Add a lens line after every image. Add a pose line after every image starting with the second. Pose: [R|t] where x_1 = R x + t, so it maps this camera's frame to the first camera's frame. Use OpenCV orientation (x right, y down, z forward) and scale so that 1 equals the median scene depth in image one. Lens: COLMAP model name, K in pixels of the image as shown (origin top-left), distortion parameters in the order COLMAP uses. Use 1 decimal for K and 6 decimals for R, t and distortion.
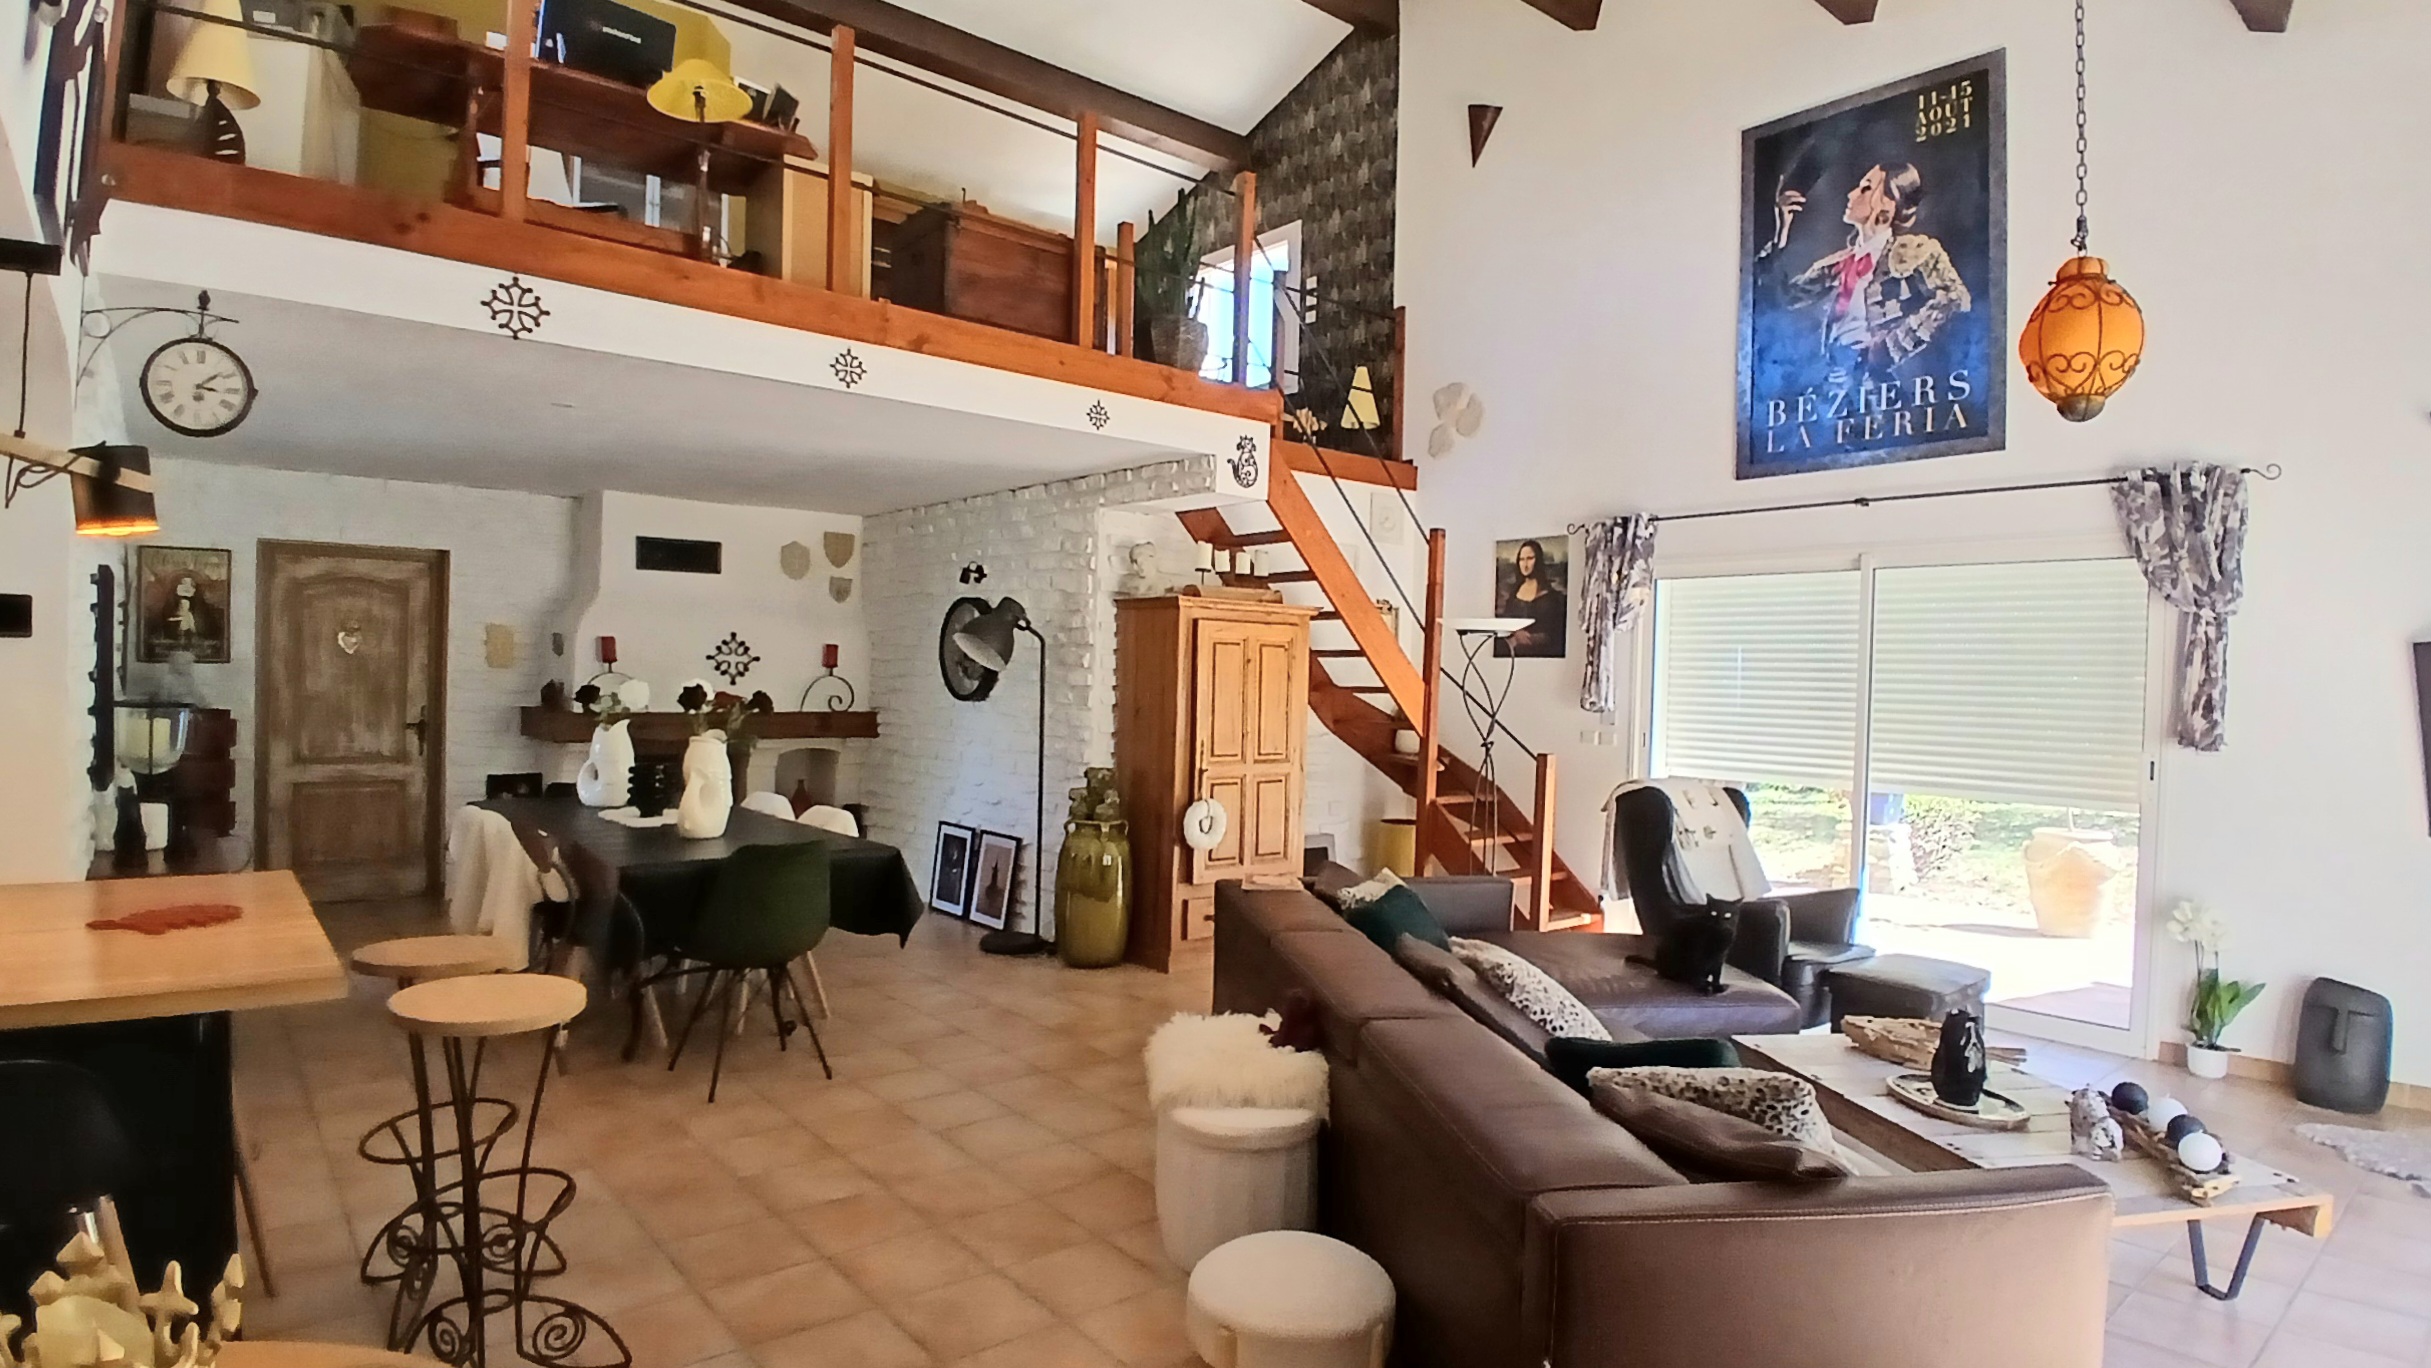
lens RADIAL K [[1258.9, 0, 1241.1], [0, 1258.9, 683.3], [0, 0, 1]] dist [-0.000904, -0.044233]
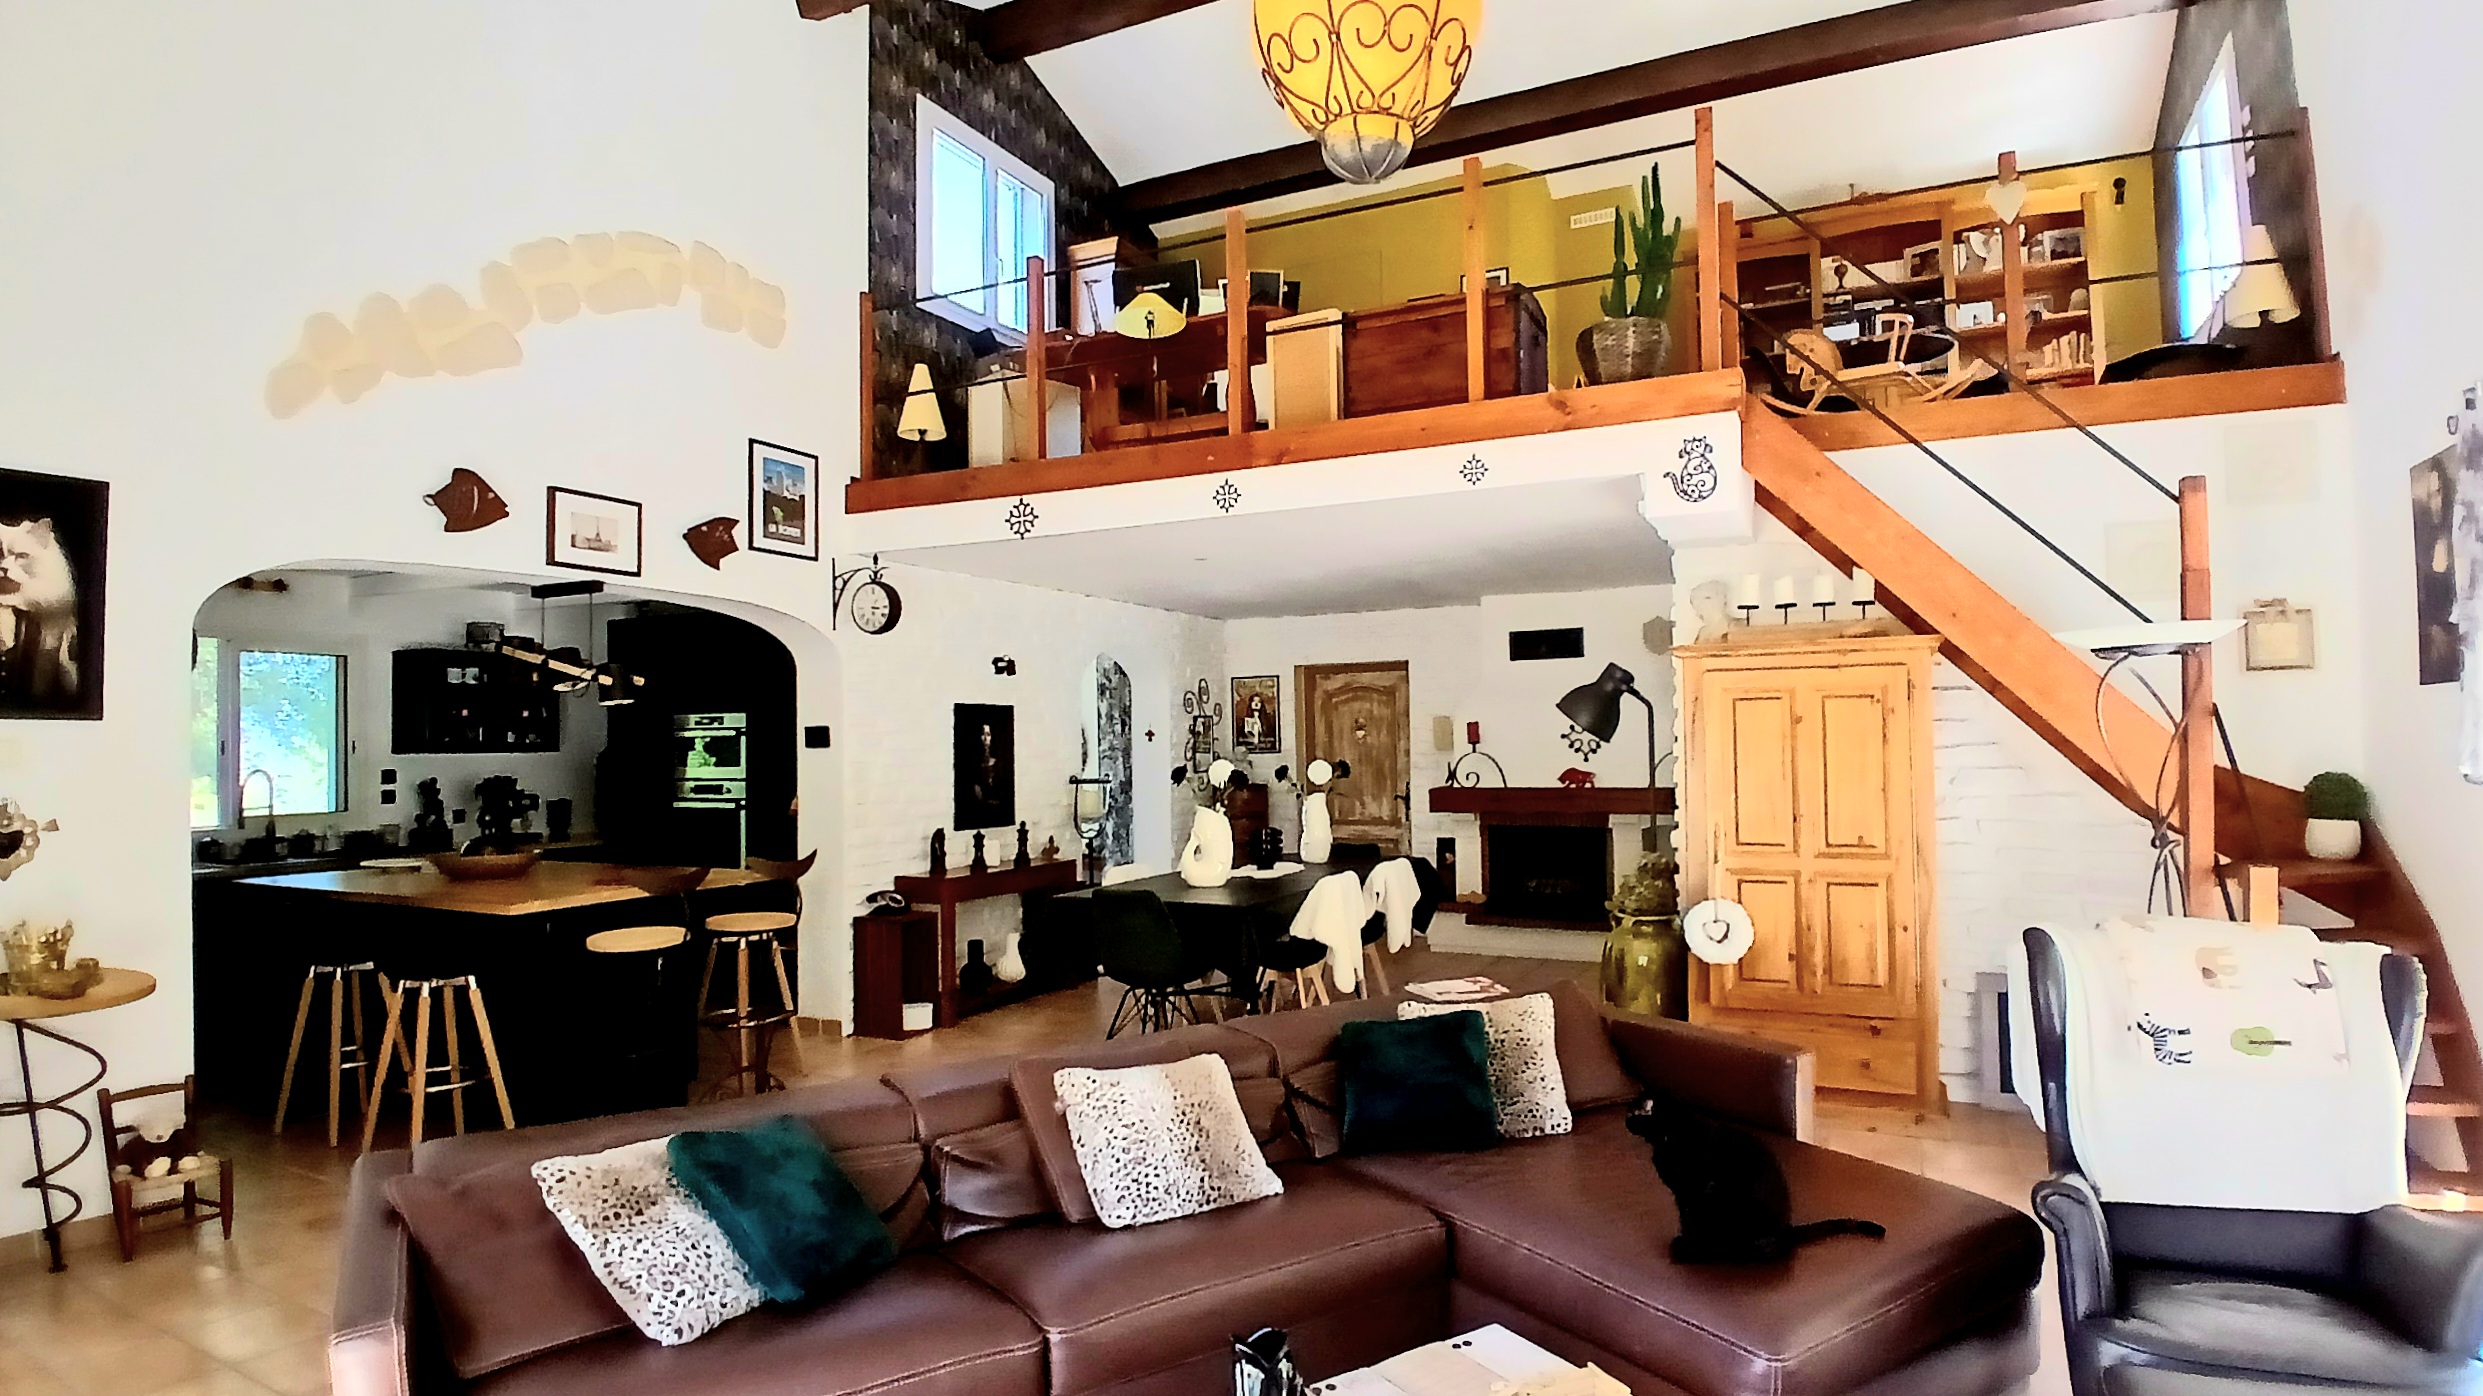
lens RADIAL K [[1285.8, 0, 1267.6], [0, 1285.8, 697.3], [0, 0, 1]] dist [-0.000904, -0.044233]
pose [[0.392736, -0.062283, -0.917540, 0.632868], [0.017131, 0.998026, -0.060414, 0.010371], [0.919492, 0.008008, 0.393028, 0.440231]]
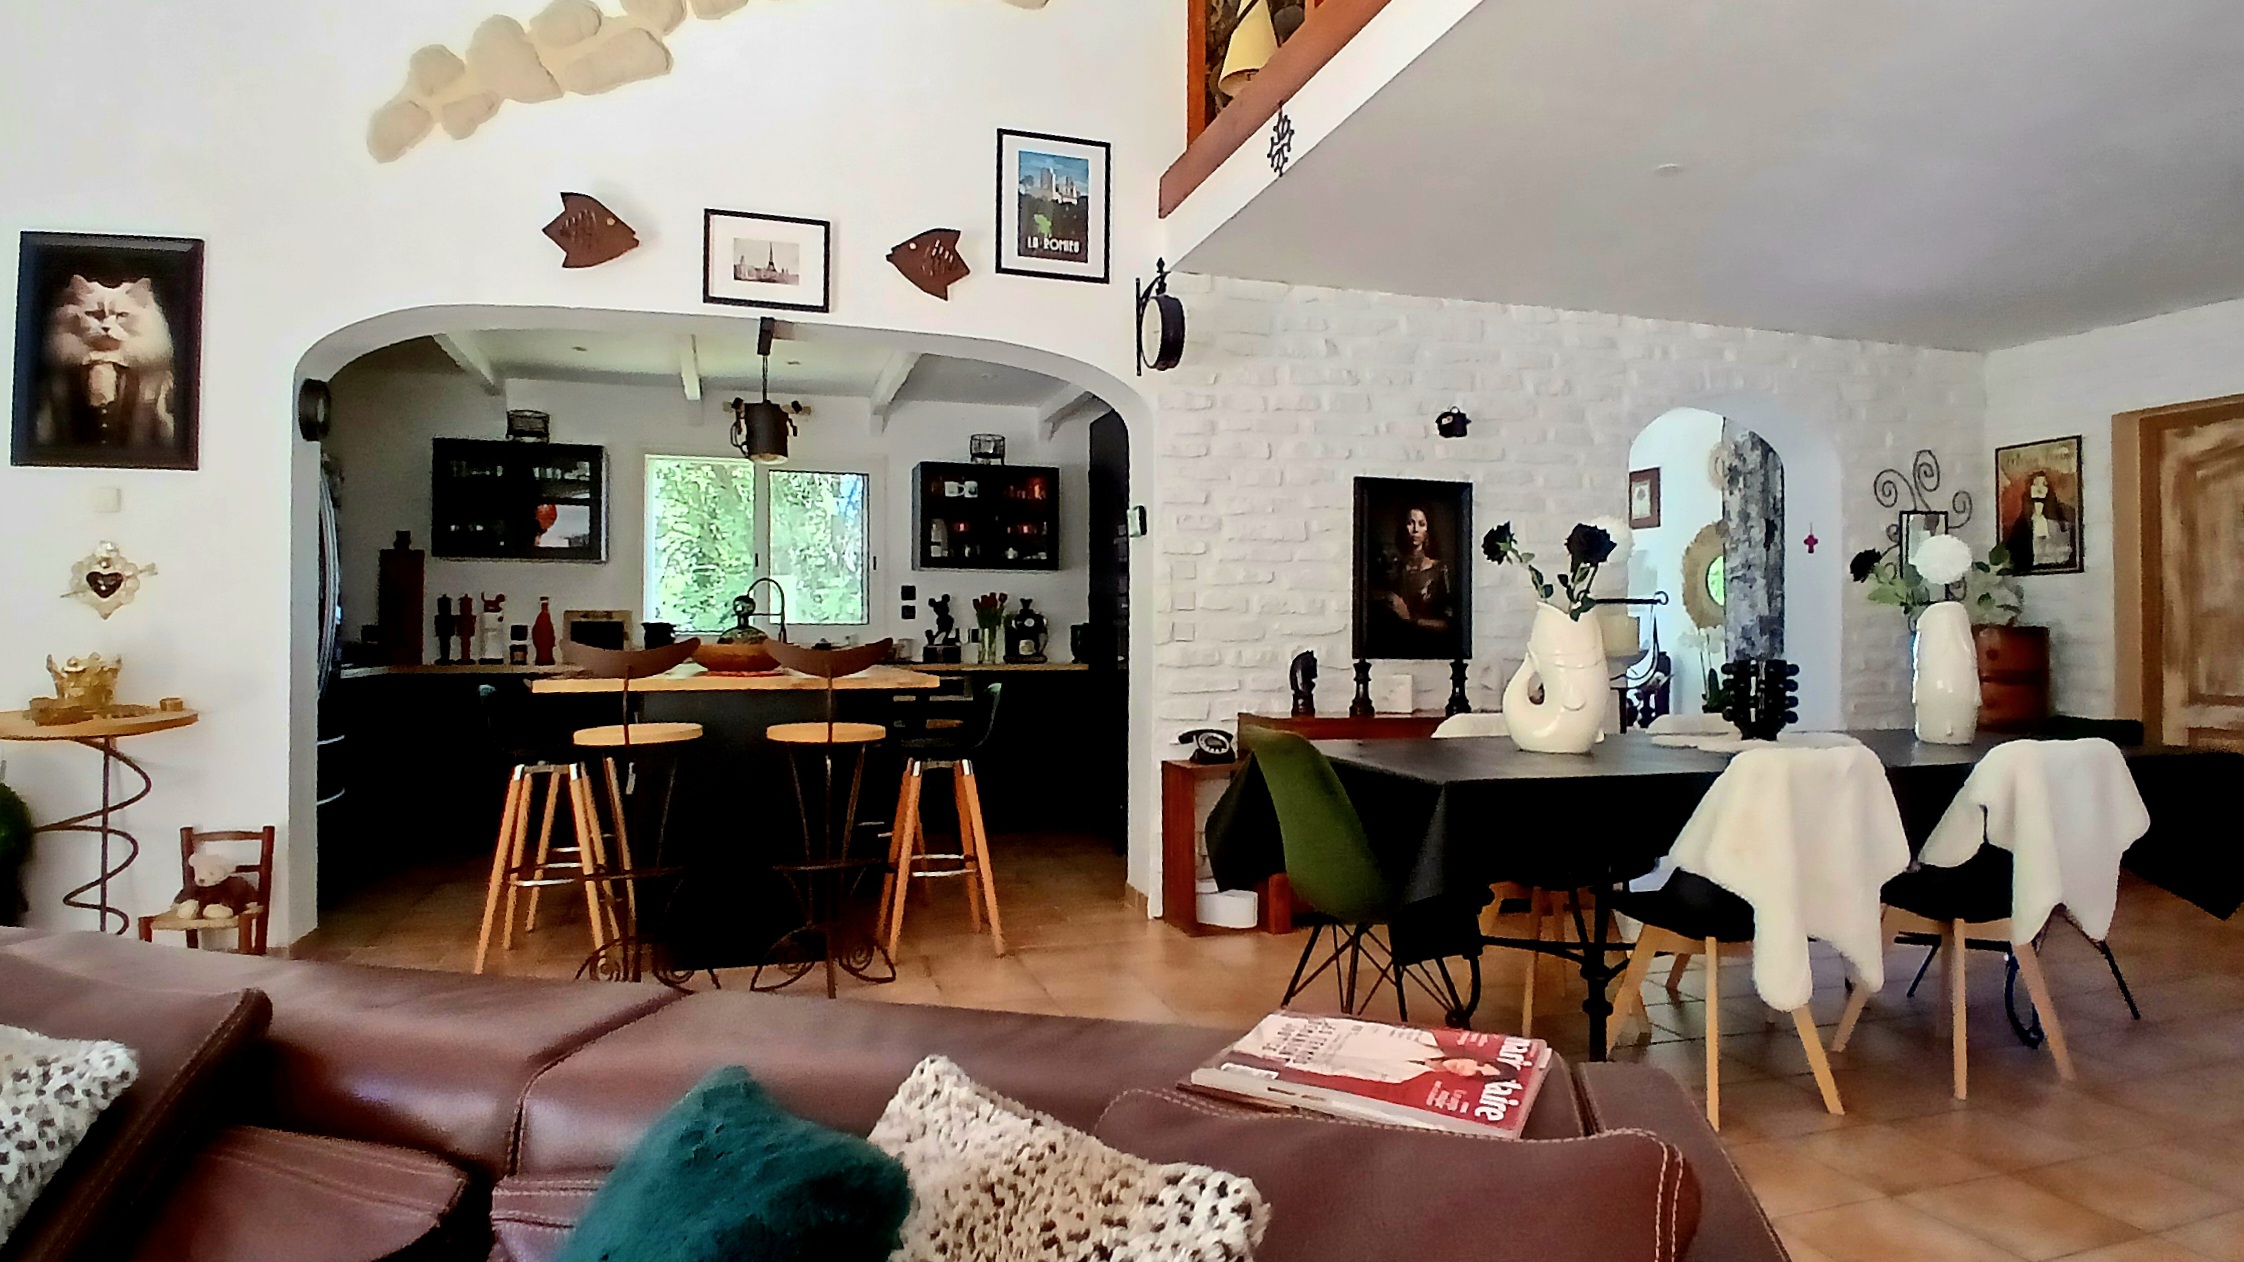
lens RADIAL K [[1286.1, 0, 1156.8], [0, 1286.1, 632.3], [0, 0, 1]] dist [0.016611, -0.060354]
pose [[-0.401656, -0.033856, -0.915165, 0.225295], [-0.020731, 0.999396, -0.027874, 0.066892], [0.915556, 0.007776, -0.402115, 0.872488]]
